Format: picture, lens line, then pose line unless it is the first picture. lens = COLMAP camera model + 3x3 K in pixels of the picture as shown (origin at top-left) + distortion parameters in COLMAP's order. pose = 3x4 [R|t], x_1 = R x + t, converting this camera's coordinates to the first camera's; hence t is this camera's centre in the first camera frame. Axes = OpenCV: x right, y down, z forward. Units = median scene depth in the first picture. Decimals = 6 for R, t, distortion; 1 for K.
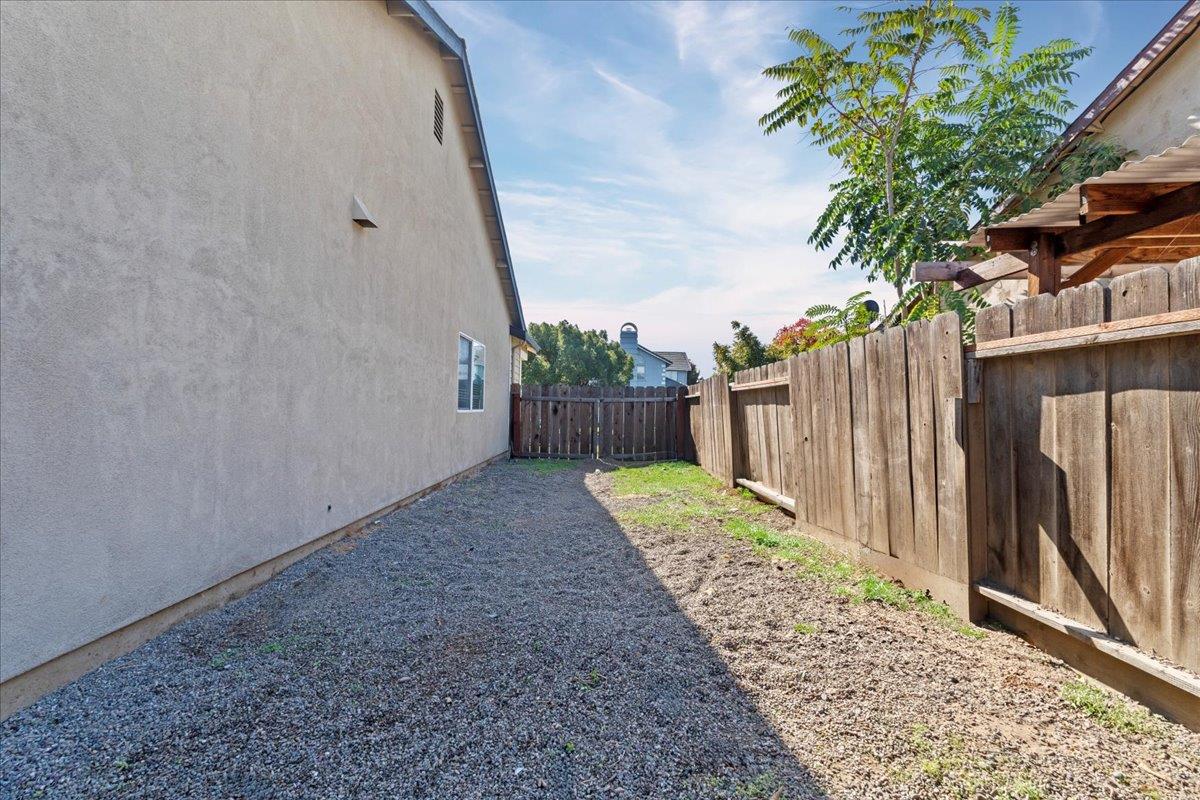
lens RADIAL K [[520.8, 0, 600.0], [0, 520.8, 400.0], [0, 0, 1]] dist [0.000172, 0.000111]
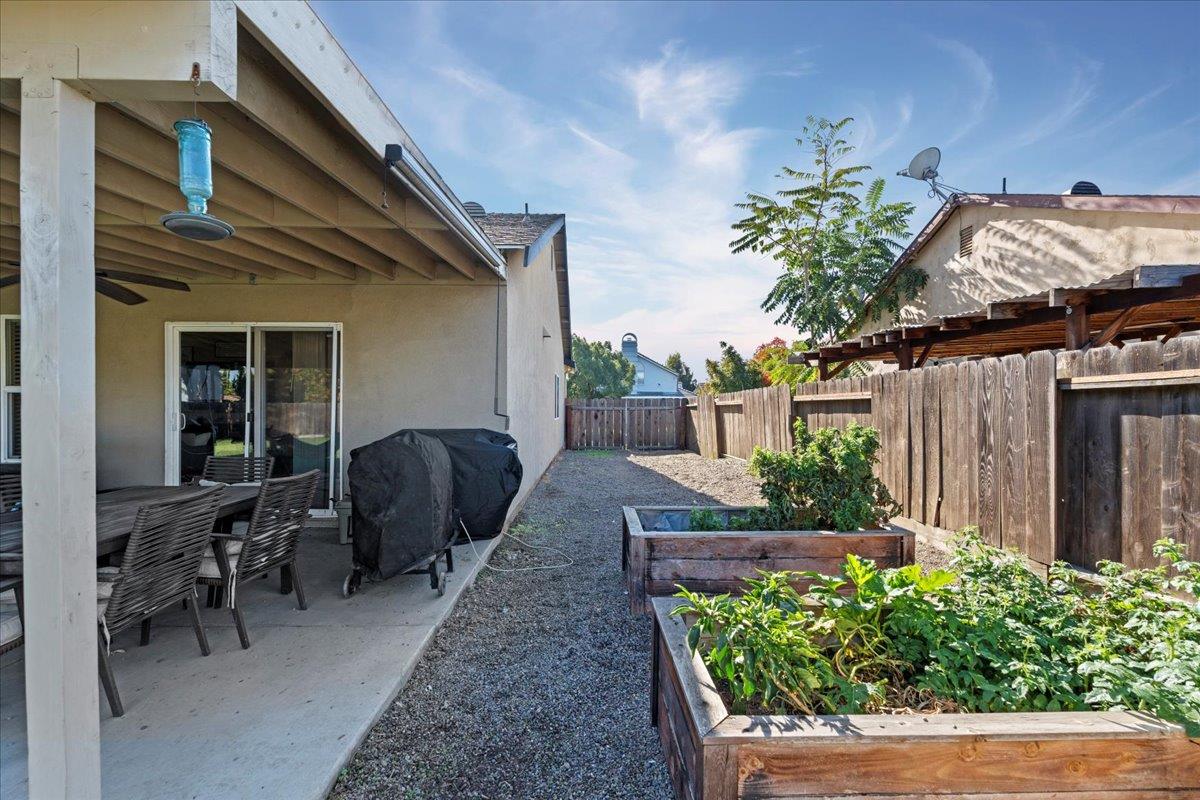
lens RADIAL K [[522.6, 0, 589.5], [0, 522.6, 407.1], [0, 0, 1]] dist [-0.000997, 0.000085]
pose [[0.999767, -0.020277, -0.007383, -0.057516], [0.020367, 0.999716, 0.012376, -0.014906], [0.007130, -0.012523, 0.999896, -0.273400]]
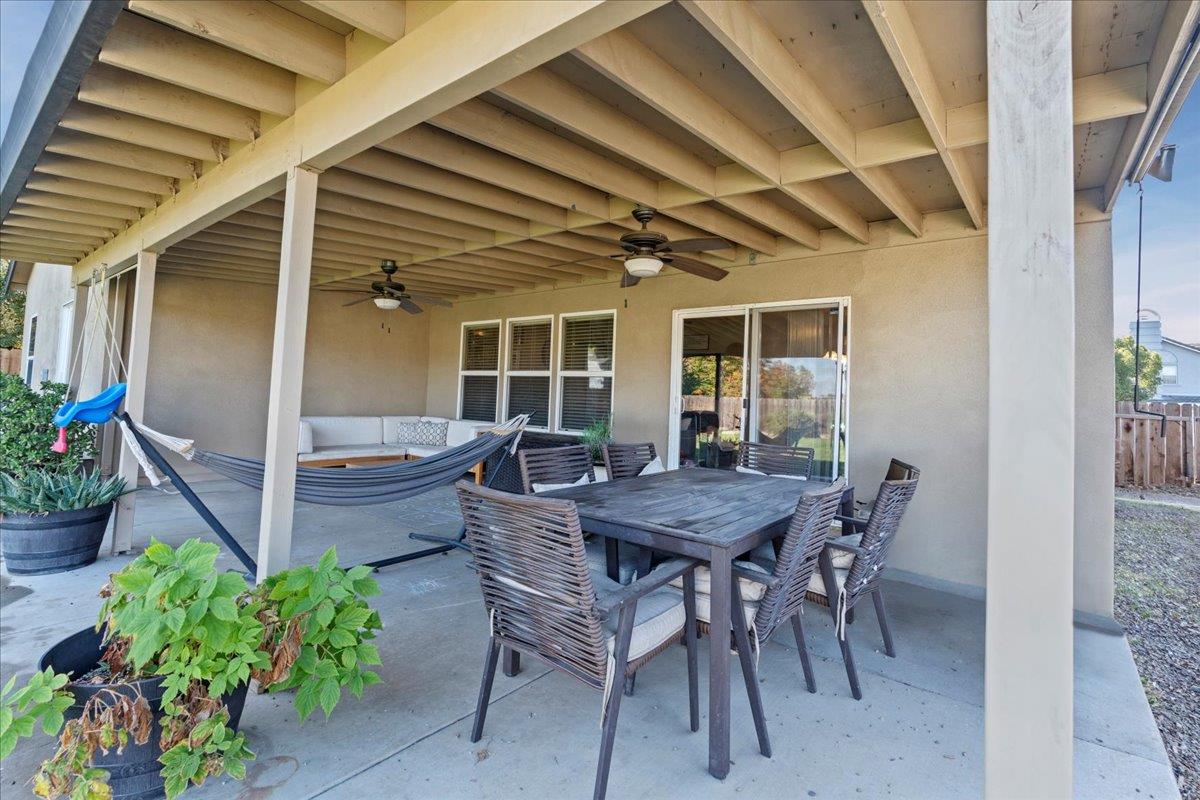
lens RADIAL K [[549.2, 0, 598.2], [0, 549.2, 365.0], [0, 0, 1]] dist [0.001072, 0.000051]
pose [[0.771395, -0.029244, -0.635684, -0.119395], [-0.015047, 0.997826, -0.064163, -0.010323], [0.636179, 0.059060, 0.769278, -0.258962]]
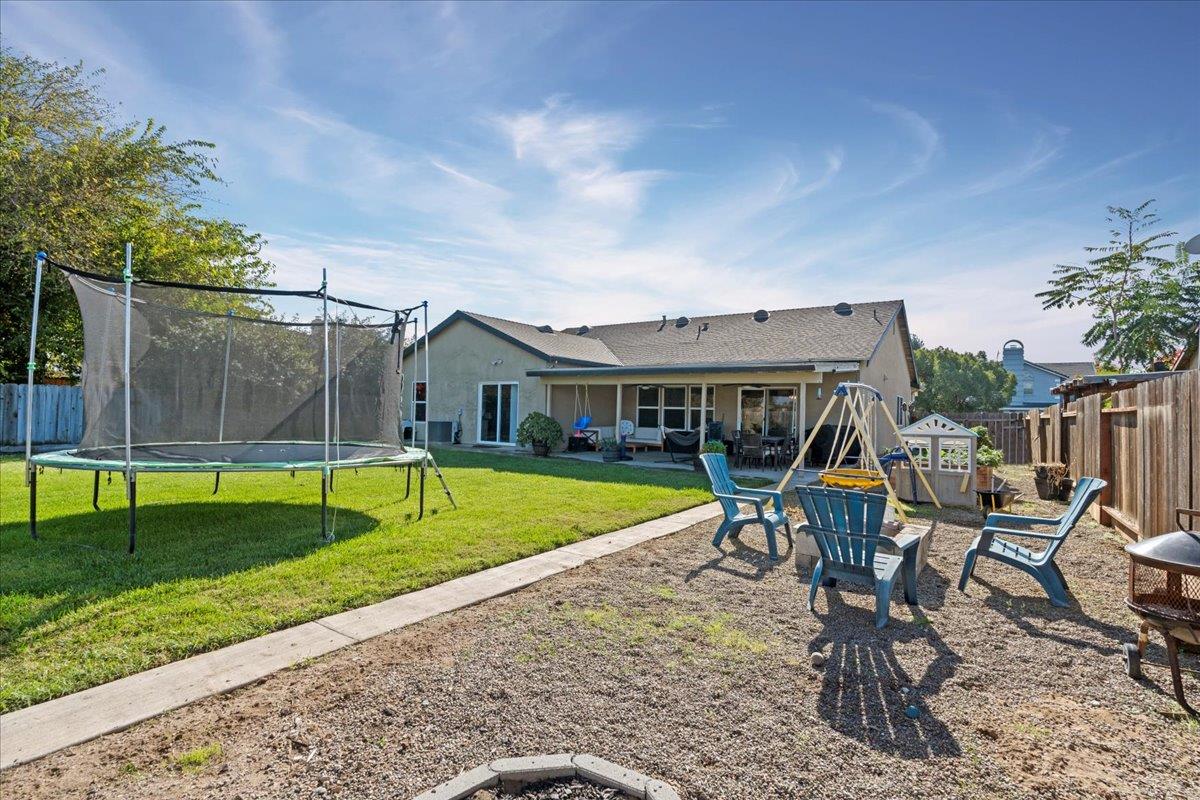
lens RADIAL K [[543.5, 0, 603.4], [0, 543.5, 409.9], [0, 0, 1]] dist [0.001958, 0.000154]
pose [[0.813916, -0.010348, -0.580891, 0.046948], [0.007866, 0.999946, -0.006791, -0.020061], [0.580929, 0.000958, 0.813953, -0.827101]]
